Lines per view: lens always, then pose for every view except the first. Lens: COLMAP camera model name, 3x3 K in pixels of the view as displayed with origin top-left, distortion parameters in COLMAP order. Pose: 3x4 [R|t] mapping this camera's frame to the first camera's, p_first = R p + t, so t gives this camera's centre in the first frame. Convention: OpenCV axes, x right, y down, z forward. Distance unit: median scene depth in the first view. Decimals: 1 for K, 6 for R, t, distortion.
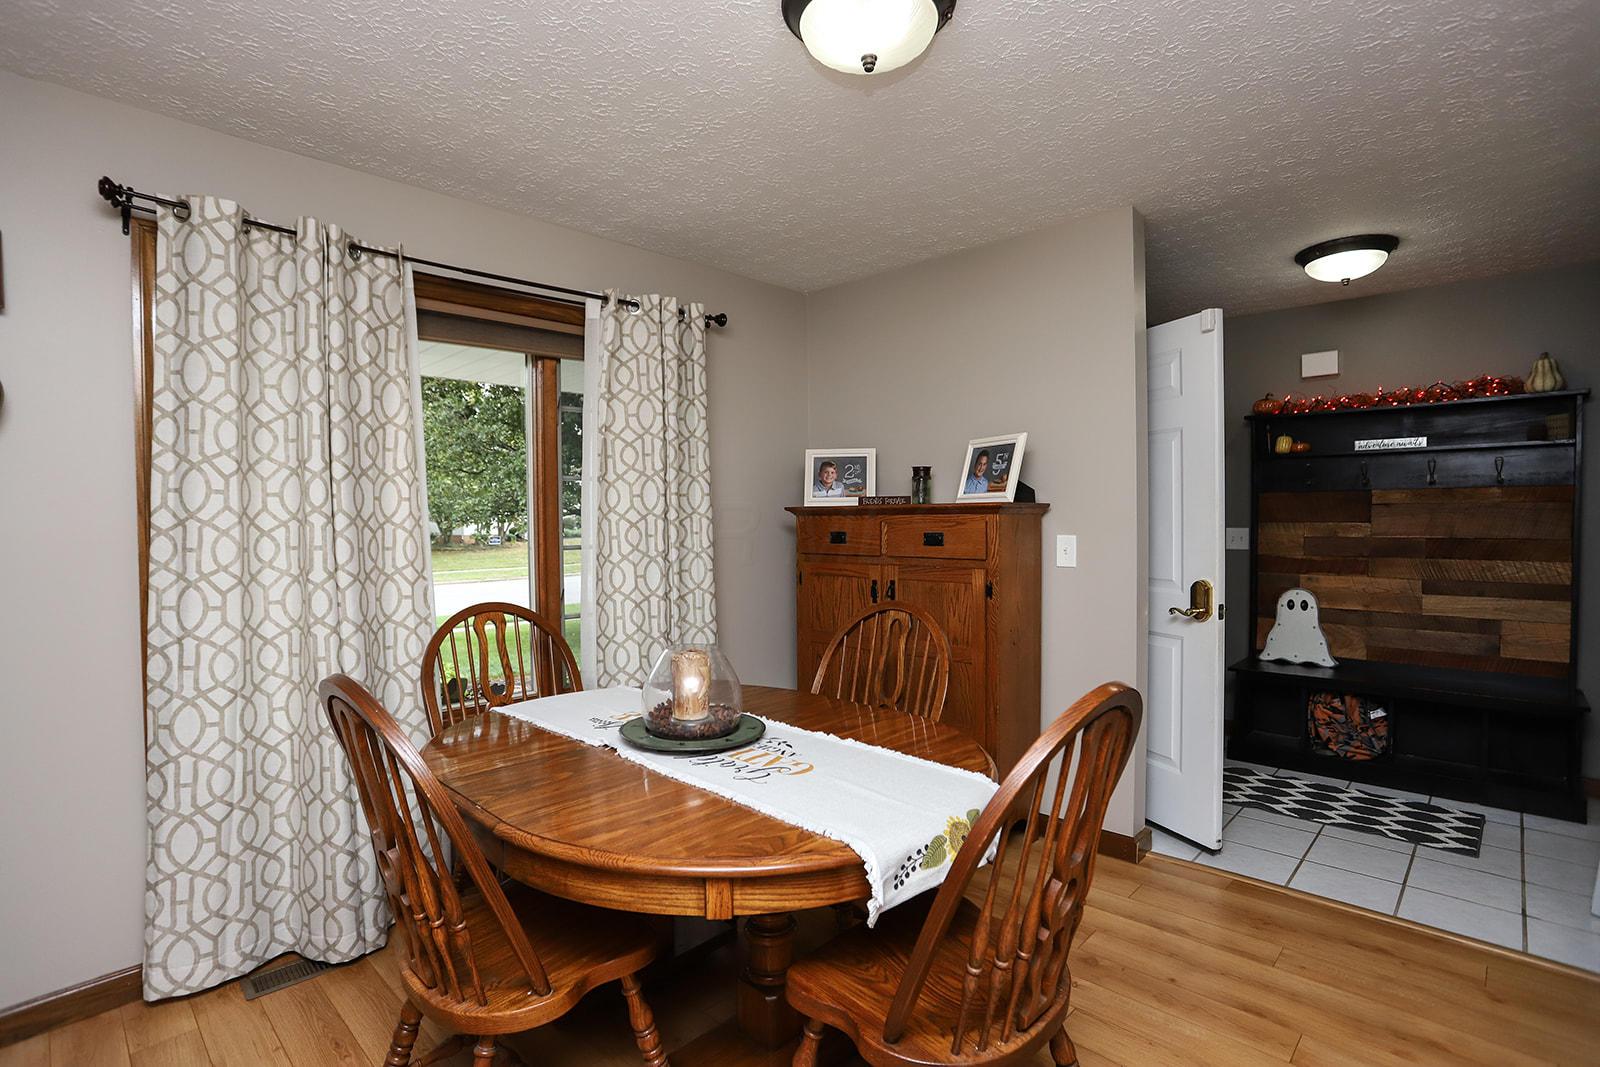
lens RADIAL K [[771.3, 0, 800.0], [0, 771.3, 533.5], [0, 0, 1]] dist [-0.063994, 0.035741]
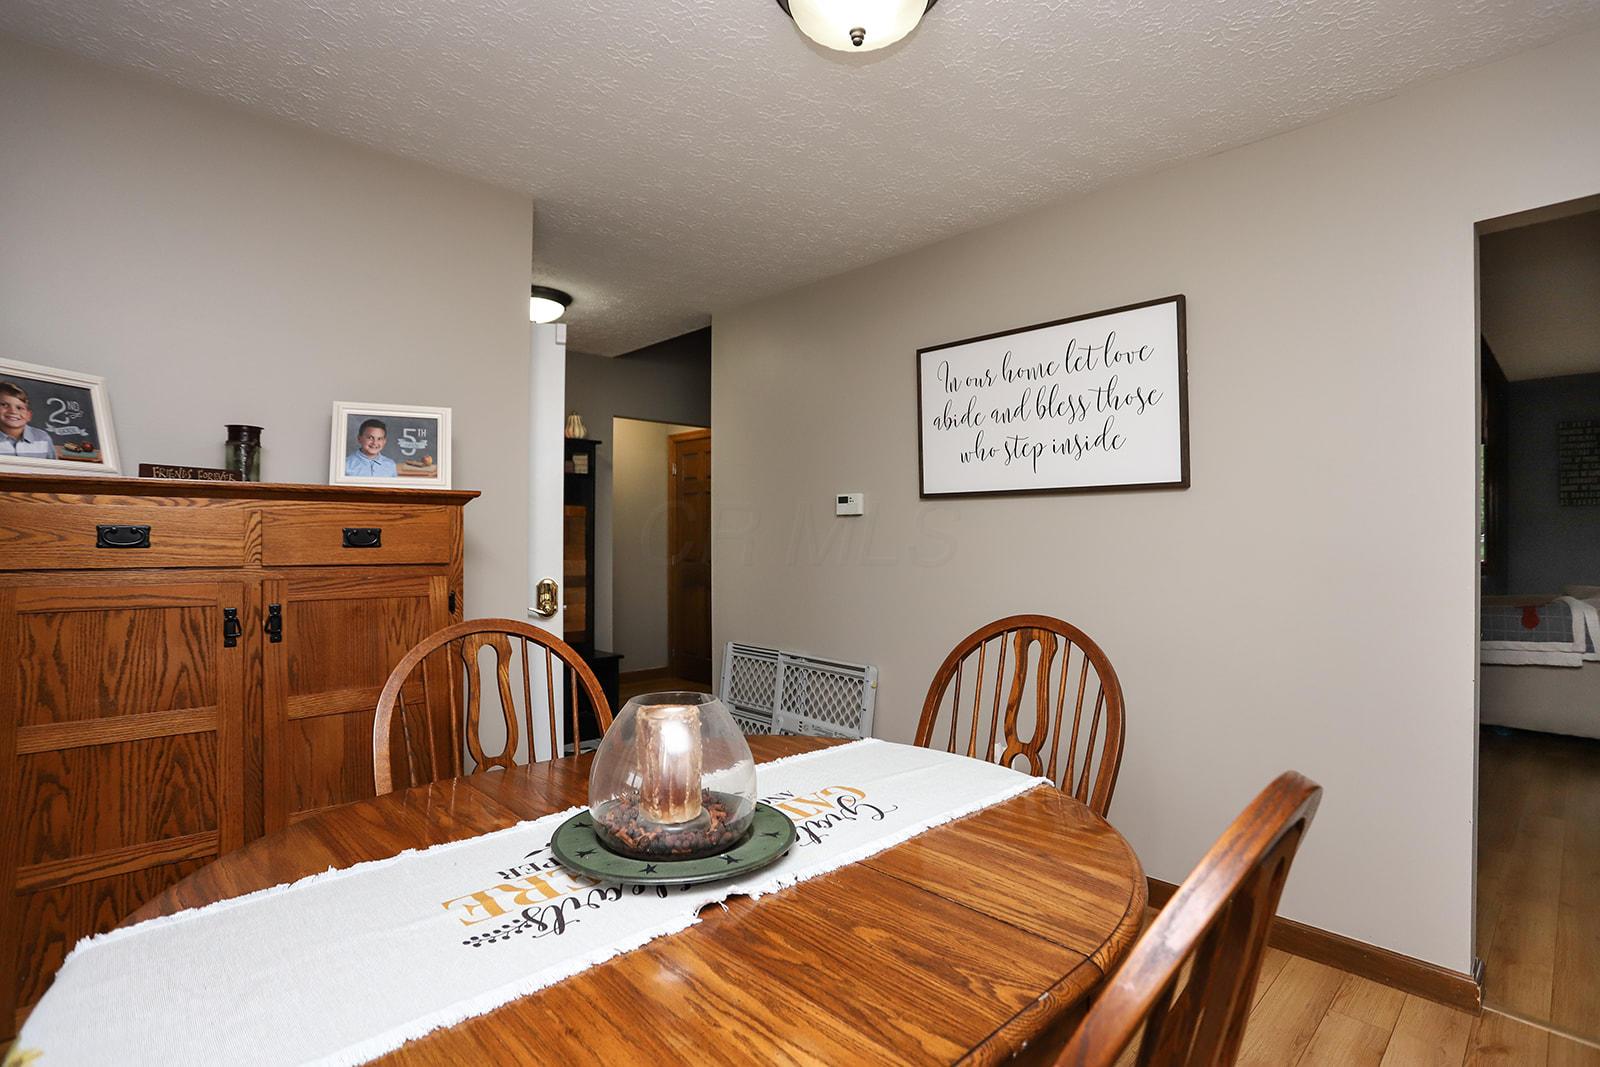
lens RADIAL K [[771.3, 0, 800.0], [0, 771.3, 533.5], [0, 0, 1]] dist [-0.063994, 0.035741]
pose [[0.053911, 0.008884, 0.998506, -0.497709], [0.010361, 0.999902, -0.009456, 0.014103], [-0.998492, 0.010855, 0.053813, 0.576452]]
